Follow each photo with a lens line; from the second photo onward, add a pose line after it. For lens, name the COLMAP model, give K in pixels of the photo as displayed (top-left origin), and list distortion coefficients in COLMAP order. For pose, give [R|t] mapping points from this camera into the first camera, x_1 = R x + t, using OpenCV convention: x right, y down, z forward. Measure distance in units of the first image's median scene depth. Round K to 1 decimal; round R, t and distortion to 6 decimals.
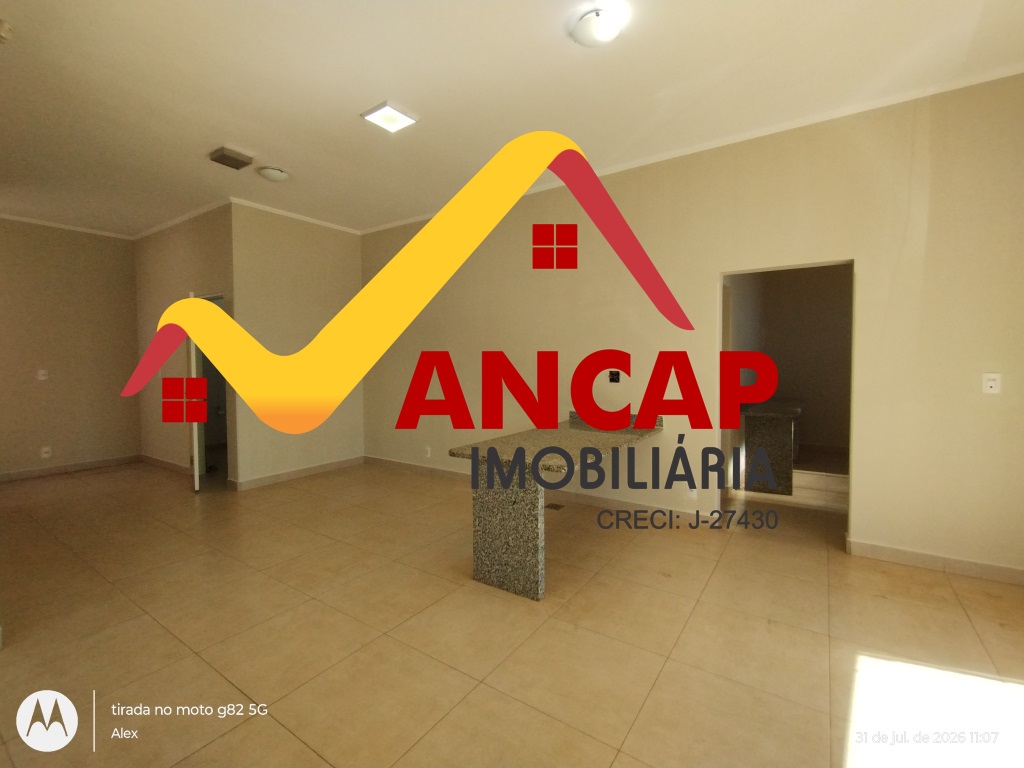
lens RADIAL K [[465.6, 0, 506.1], [0, 465.6, 374.4], [0, 0, 1]] dist [0.001851, 0.000208]
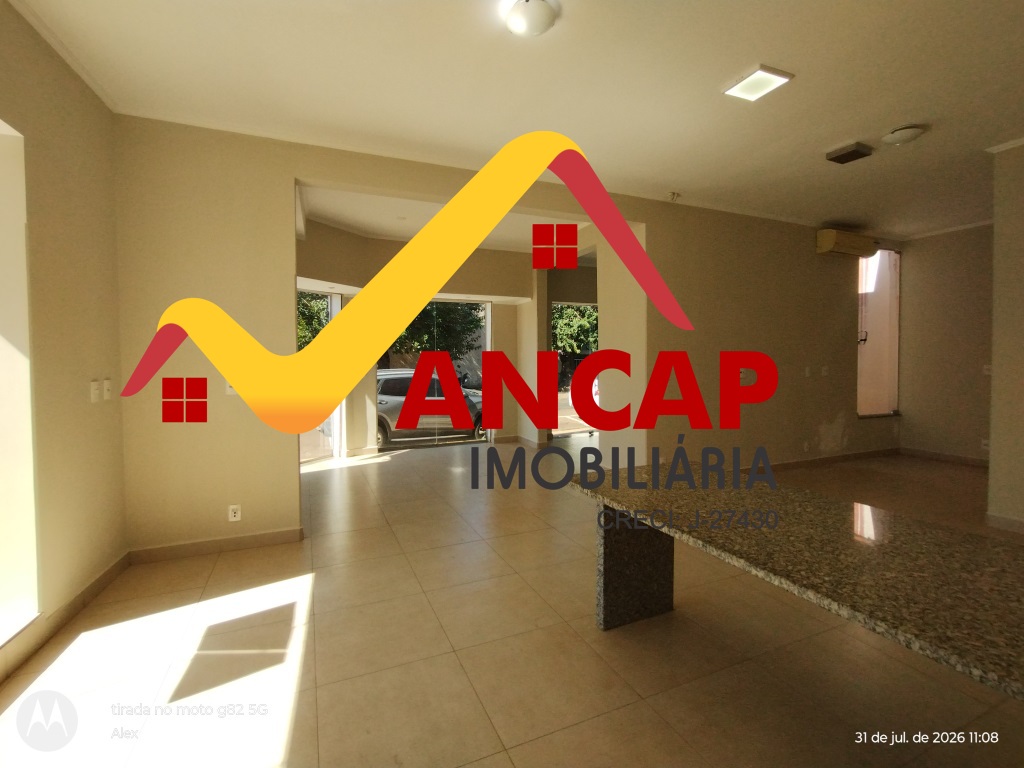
lens RADIAL K [[465.6, 0, 506.1], [0, 465.6, 374.4], [0, 0, 1]] dist [0.001851, 0.000208]
pose [[-0.523278, 0.041749, -0.851139, 0.858608], [-0.020530, 0.997892, 0.061569, -0.054162], [0.851914, 0.049691, -0.521318, 1.209954]]
